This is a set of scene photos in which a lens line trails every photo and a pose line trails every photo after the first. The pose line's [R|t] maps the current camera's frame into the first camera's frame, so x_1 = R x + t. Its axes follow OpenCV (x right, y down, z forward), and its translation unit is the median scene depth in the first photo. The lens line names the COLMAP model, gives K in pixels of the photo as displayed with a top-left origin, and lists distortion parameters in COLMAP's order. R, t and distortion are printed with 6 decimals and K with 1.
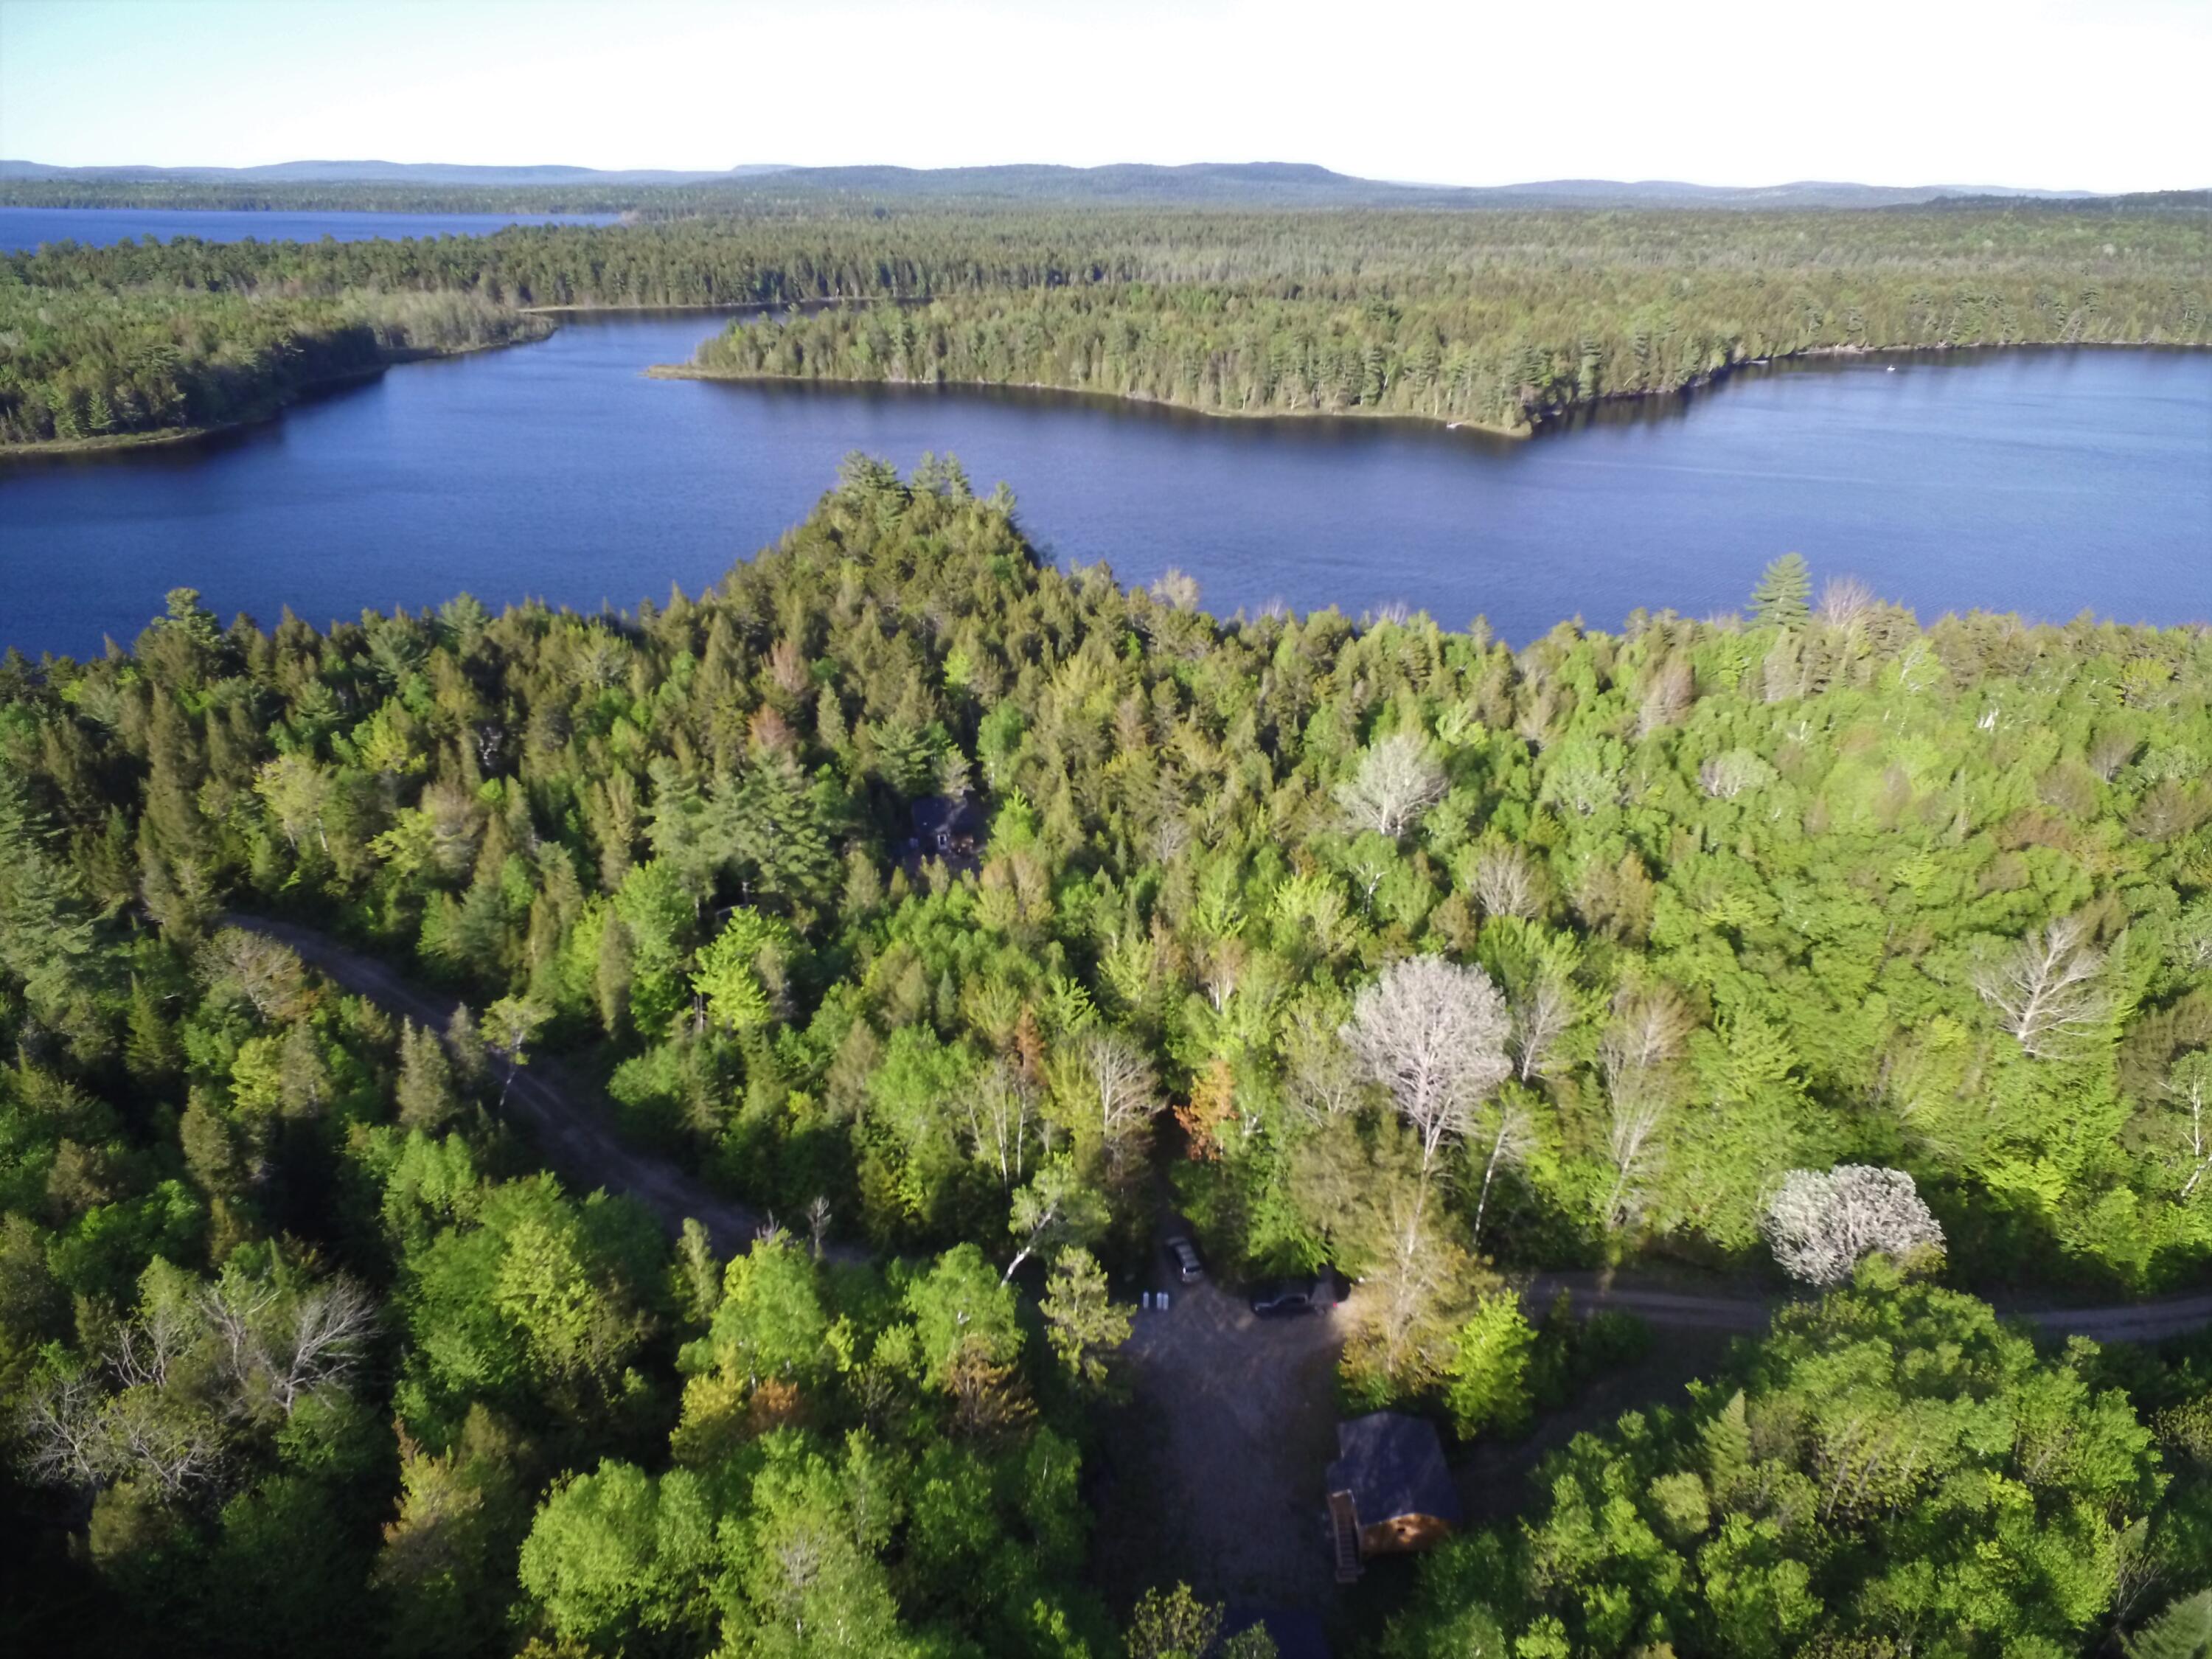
lens RADIAL K [[1280.4, 0, 1104.9], [0, 1280.4, 798.3], [0, 0, 1]] dist [-0.019744, 0.021428]
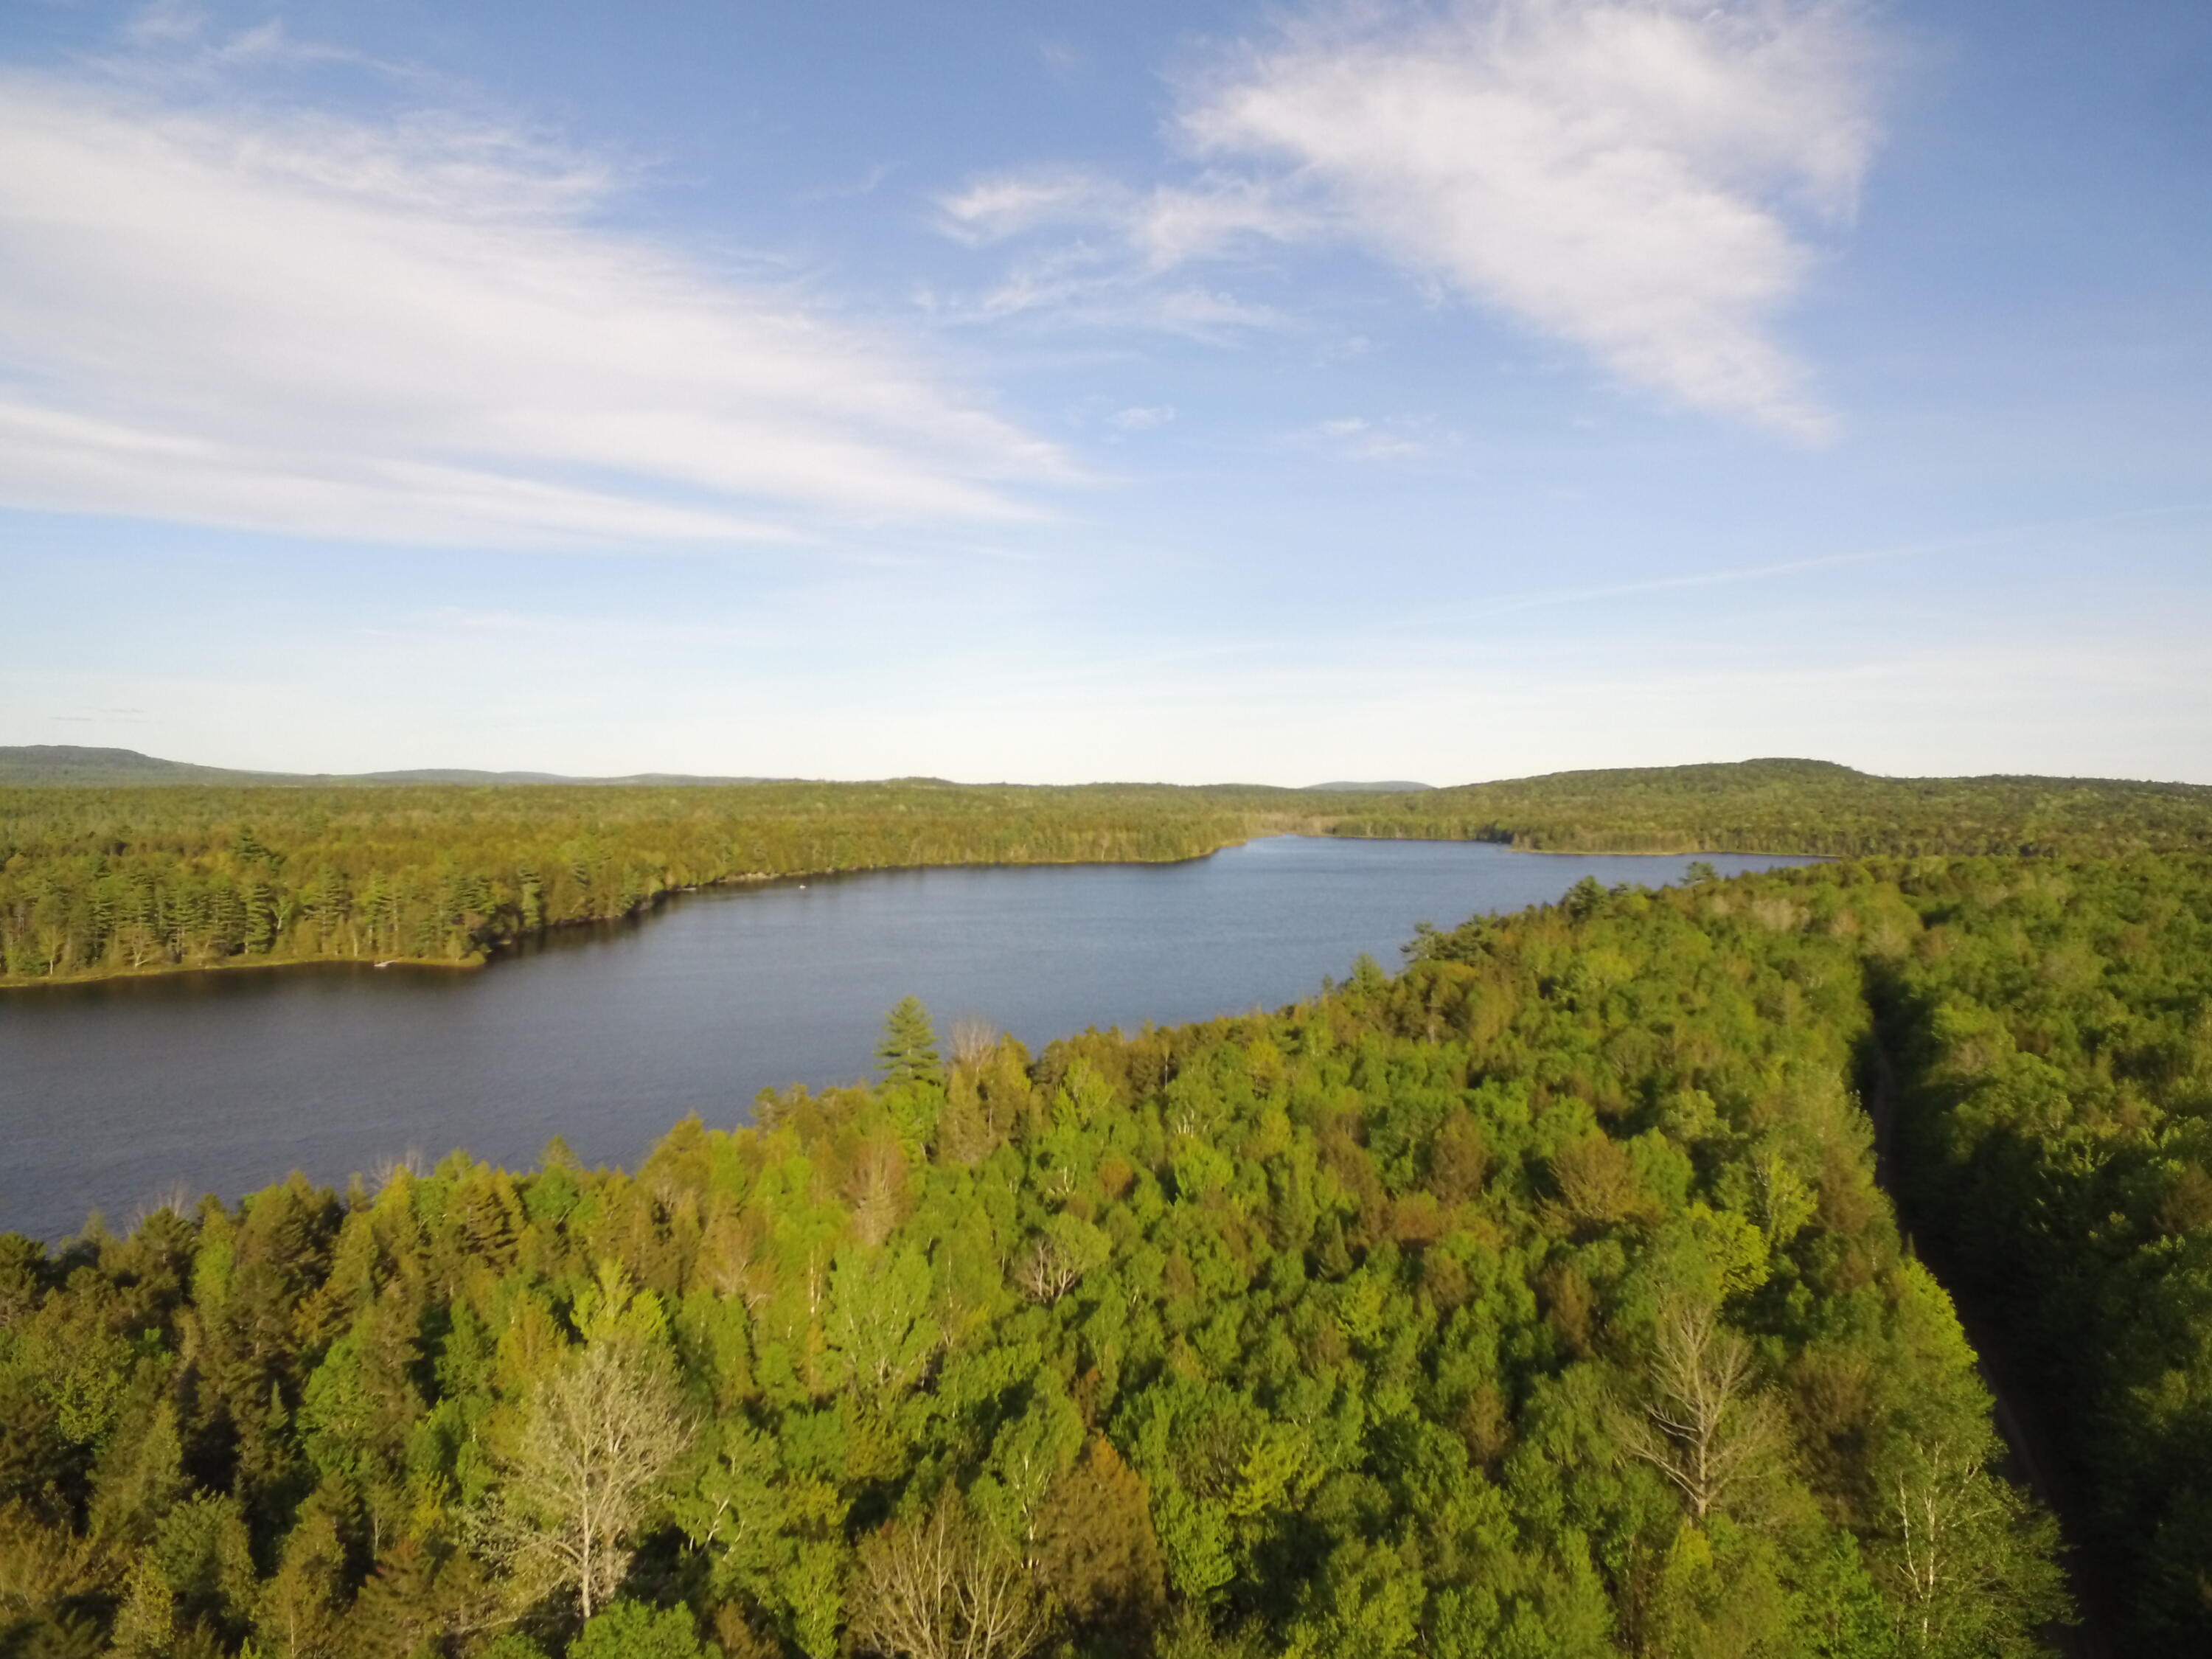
lens RADIAL K [[1280.4, 0, 1104.9], [0, 1280.4, 798.3], [0, 0, 1]] dist [-0.019744, 0.021428]
pose [[0.695391, -0.003900, 0.718621, 0.006684], [0.304102, 0.907635, -0.289345, -0.009897], [-0.651118, 0.419741, 0.632347, 0.128169]]
